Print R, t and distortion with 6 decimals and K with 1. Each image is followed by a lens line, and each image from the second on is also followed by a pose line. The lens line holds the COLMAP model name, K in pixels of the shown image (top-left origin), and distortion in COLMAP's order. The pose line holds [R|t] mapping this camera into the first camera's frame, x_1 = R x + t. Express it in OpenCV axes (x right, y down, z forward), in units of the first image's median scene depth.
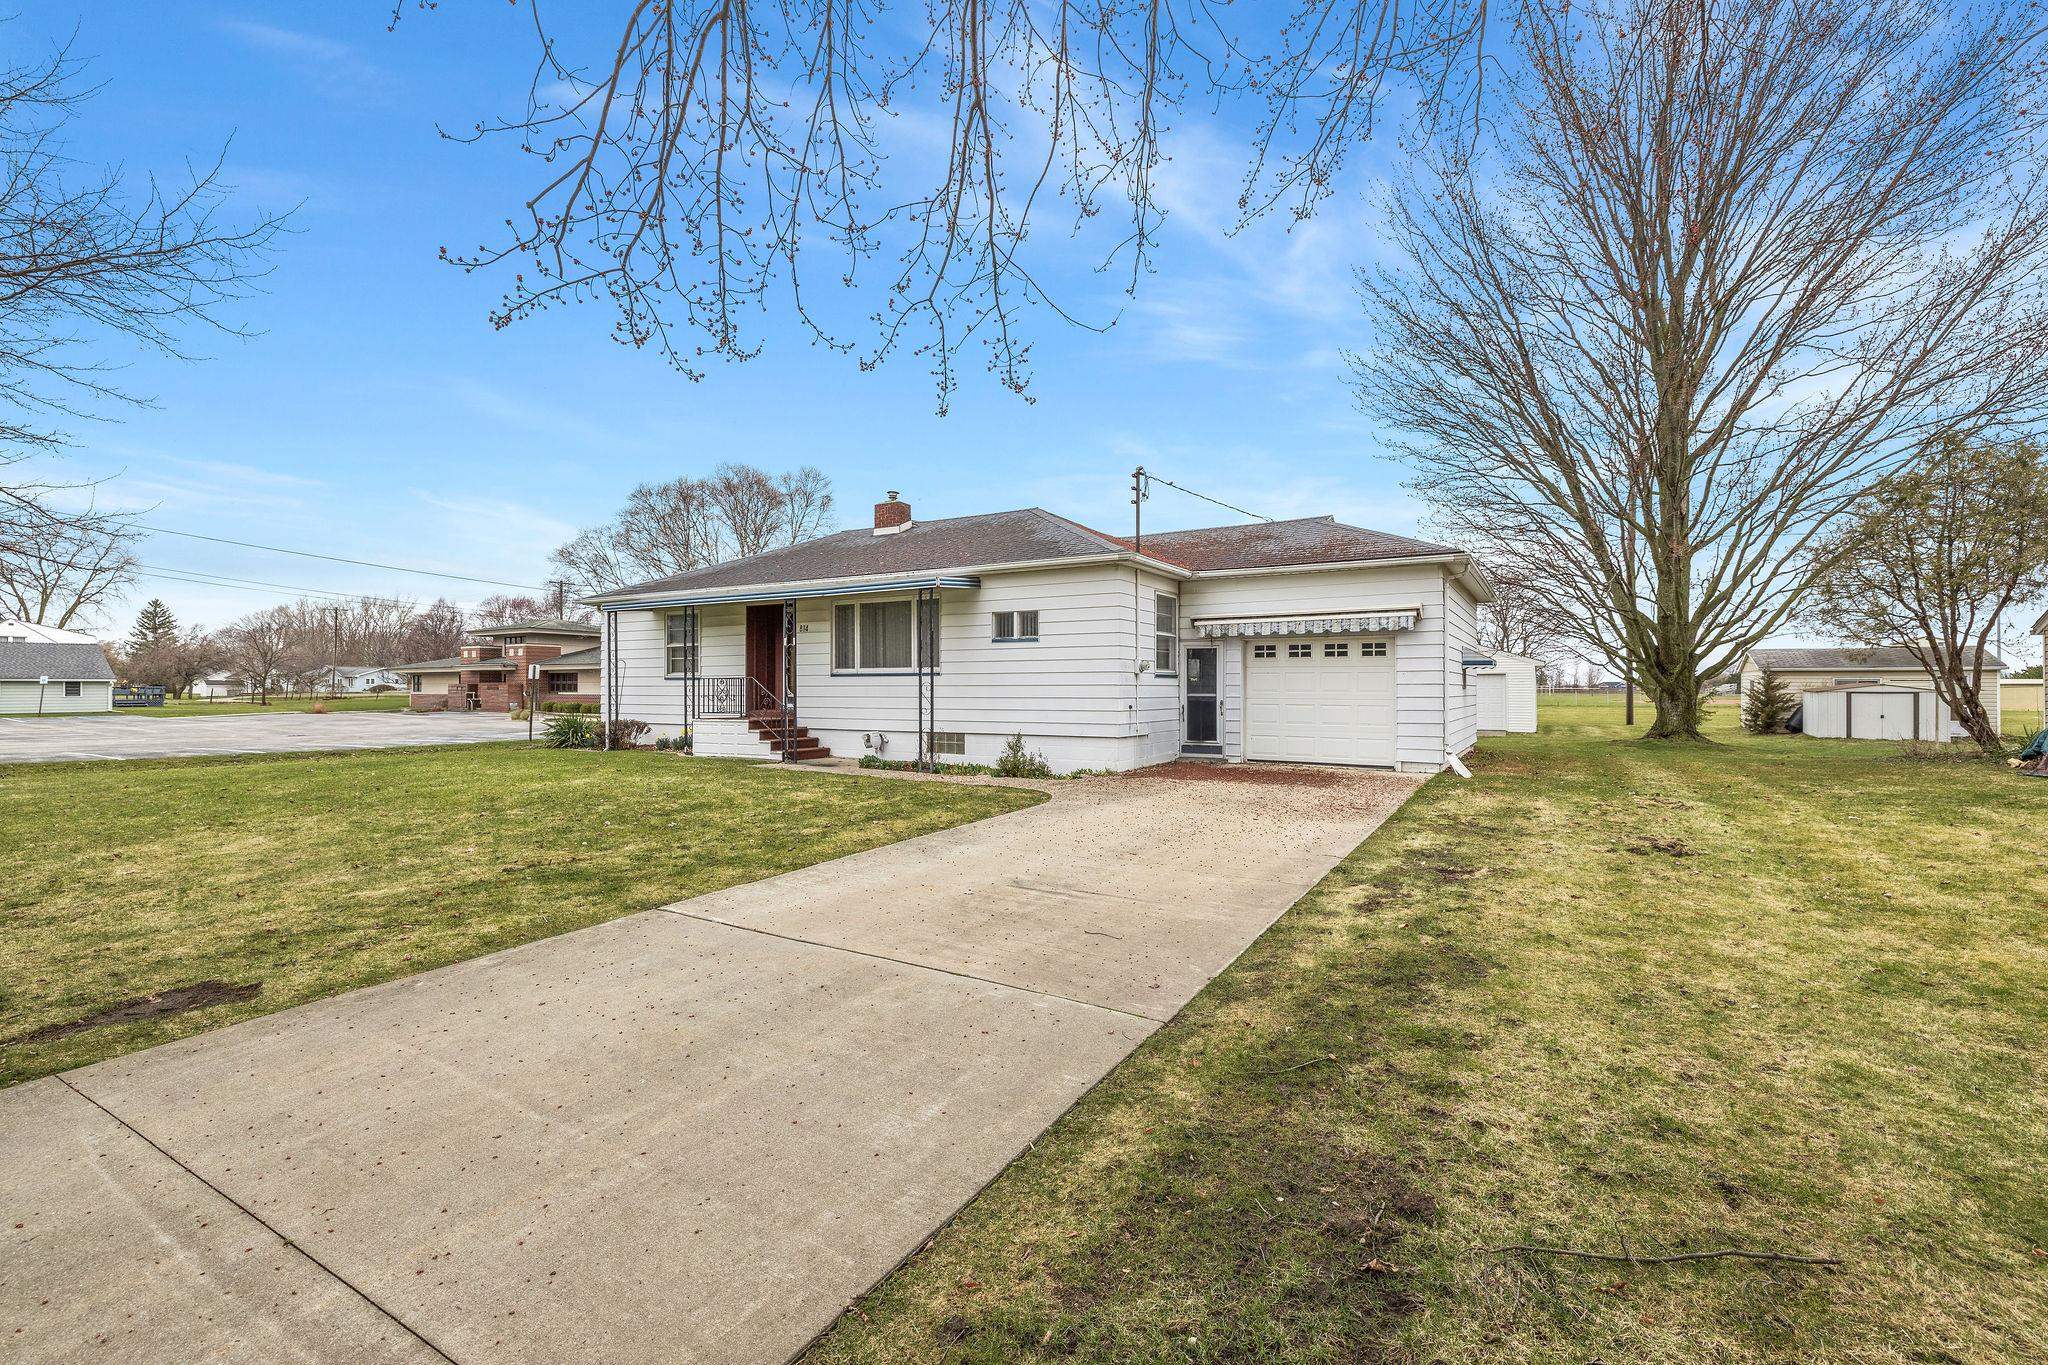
lens RADIAL K [[880.3, 0, 1022.1], [0, 880.3, 681.0], [0, 0, 1]] dist [-0.004016, -0.000200]
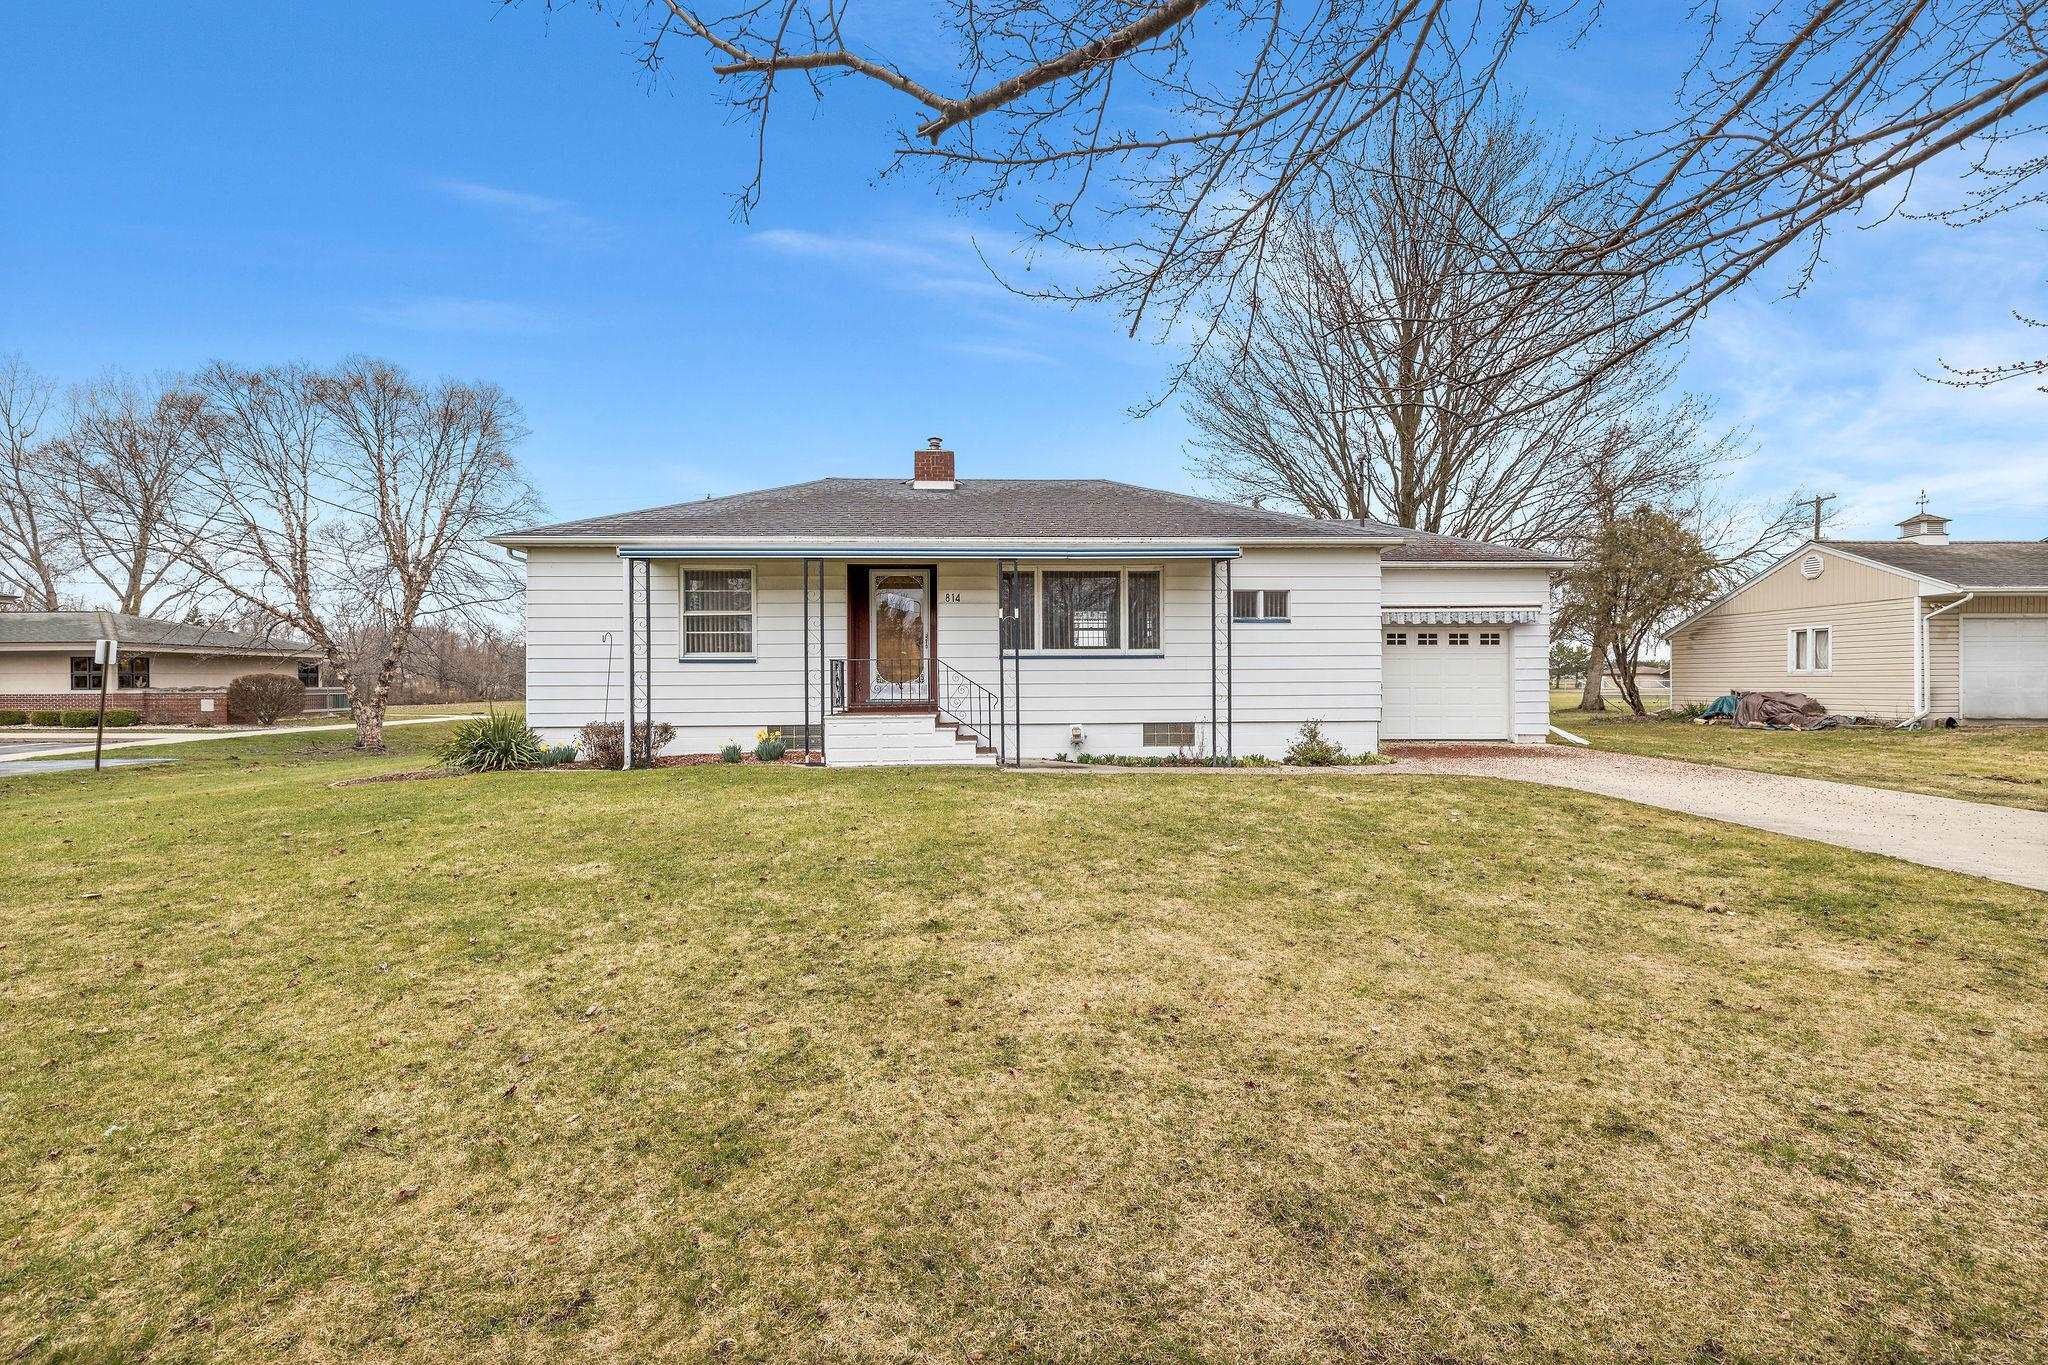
lens RADIAL K [[880.3, 0, 1028.4], [0, 880.3, 686.5], [0, 0, 1]] dist [-0.004016, -0.000200]
pose [[0.845349, -0.006647, 0.534174, -0.637201], [-0.000974, 0.999902, 0.013983, 0.009178], [-0.534214, -0.012341, 0.845259, 0.305740]]
